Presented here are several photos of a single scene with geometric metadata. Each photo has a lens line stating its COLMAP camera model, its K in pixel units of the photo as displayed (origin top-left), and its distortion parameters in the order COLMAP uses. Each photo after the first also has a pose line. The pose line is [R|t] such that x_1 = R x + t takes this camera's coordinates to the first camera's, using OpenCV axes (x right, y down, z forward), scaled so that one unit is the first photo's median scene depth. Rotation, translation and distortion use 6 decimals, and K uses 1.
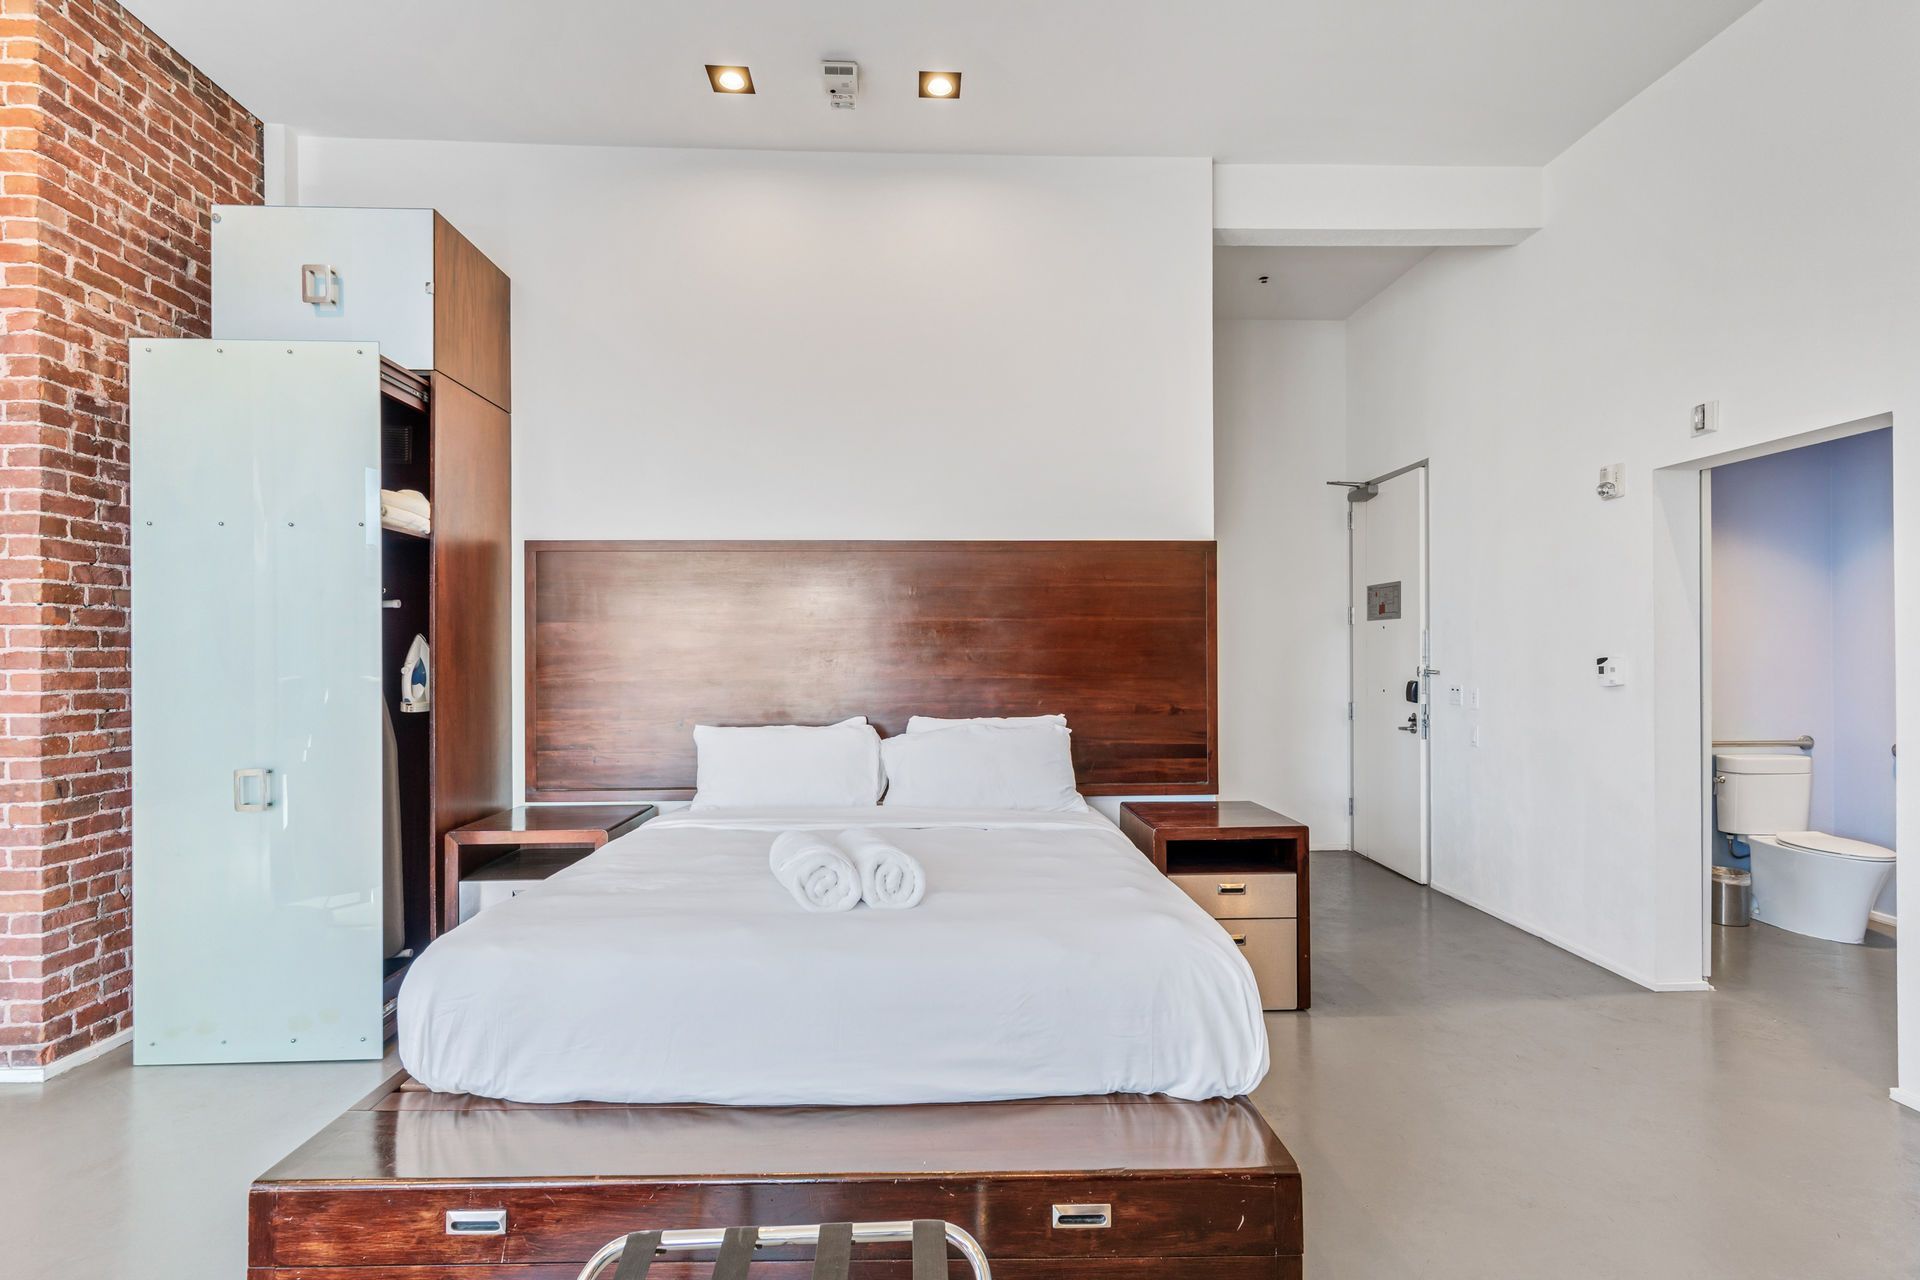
lens RADIAL K [[927.7, 0, 954.4], [0, 927.7, 637.6], [0, 0, 1]] dist [0.000549, 0.000545]
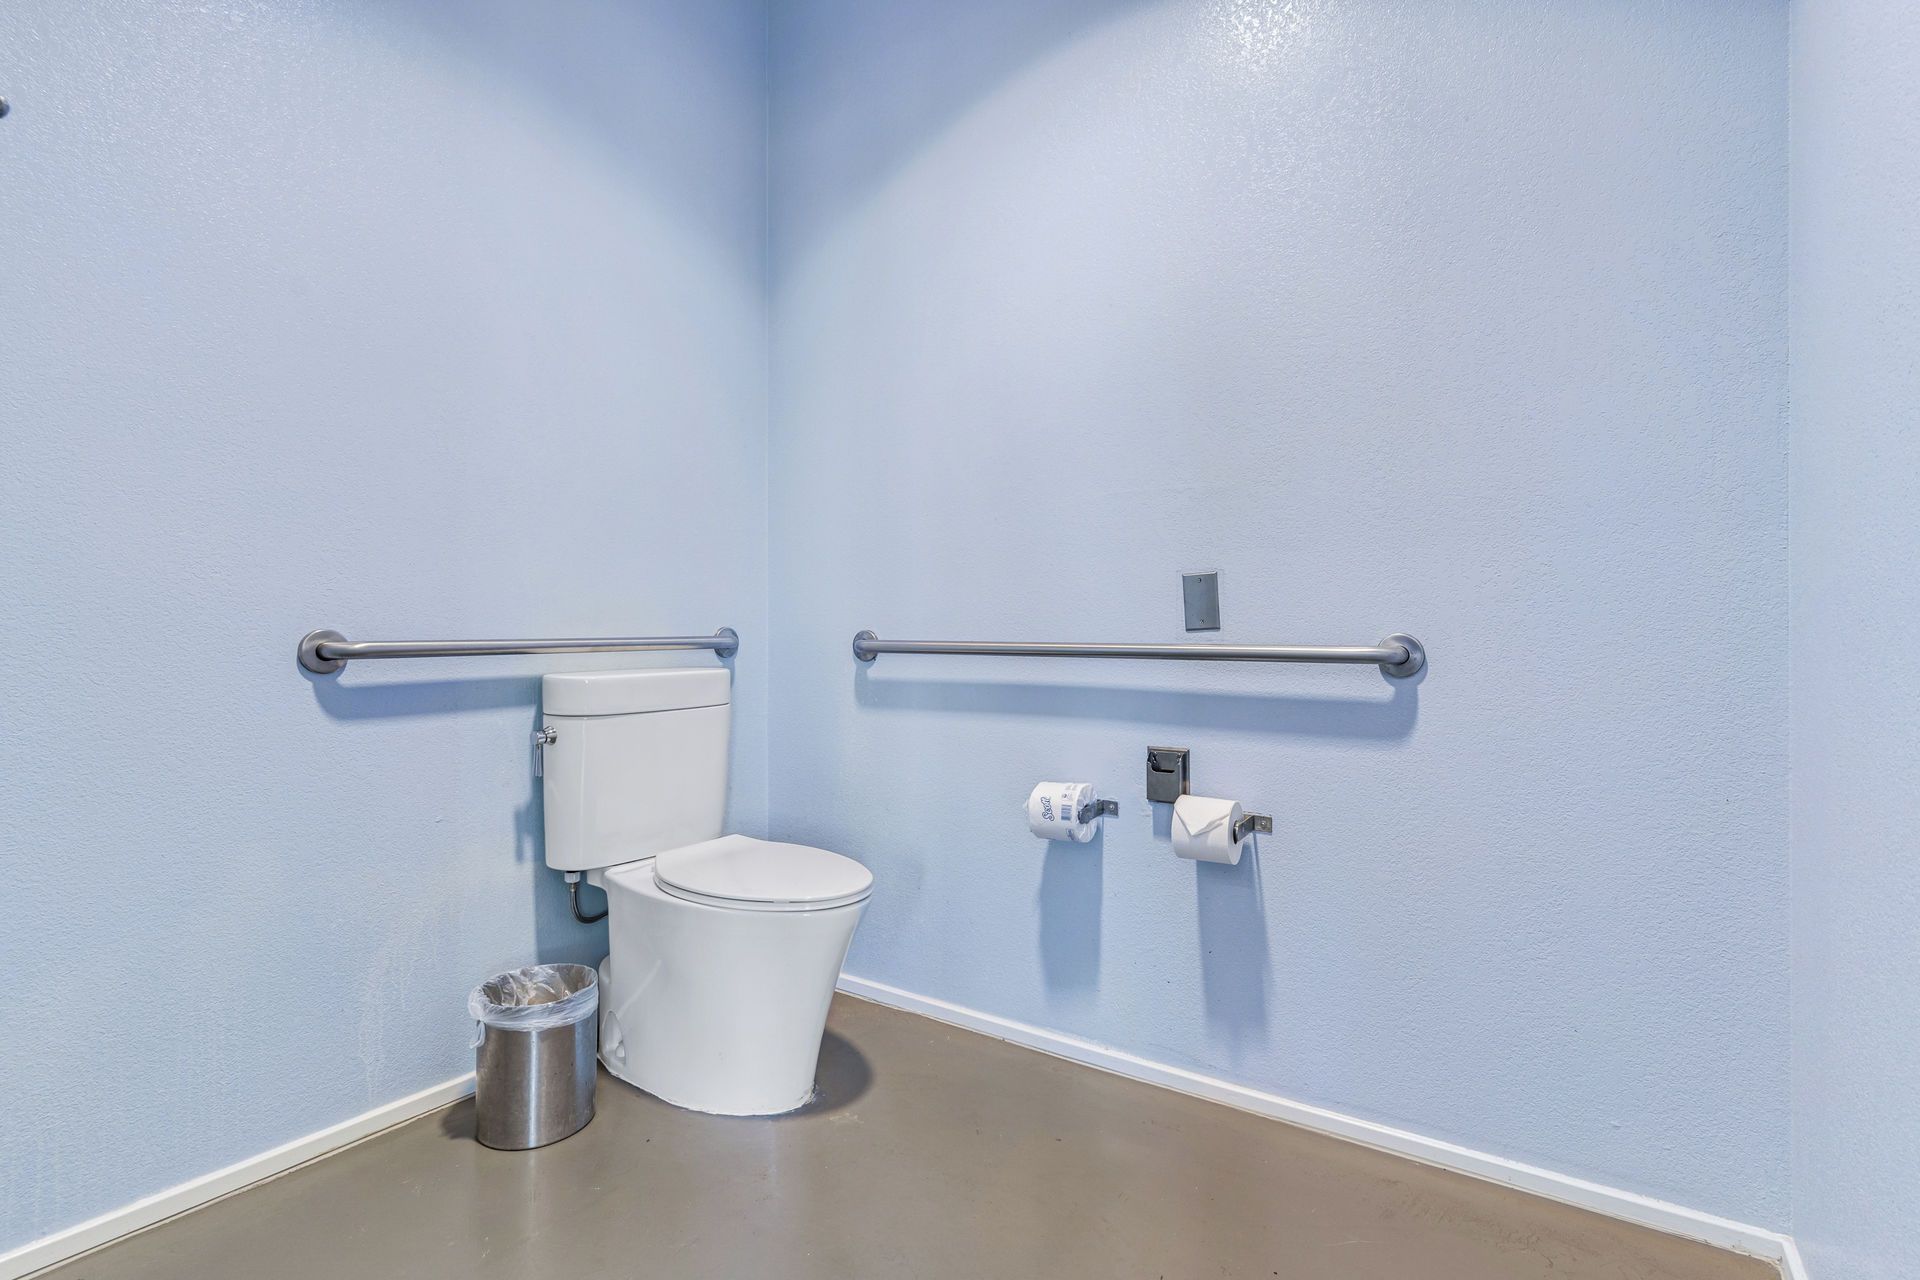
lens RADIAL K [[938.5, 0, 964.1], [0, 938.5, 626.8], [0, 0, 1]] dist [-0.000668, 0.000303]
pose [[0.574606, -0.006145, 0.818407, 0.610086], [-0.014087, 0.999749, 0.017397, 0.098744], [-0.818309, -0.021525, 0.574375, 0.639961]]
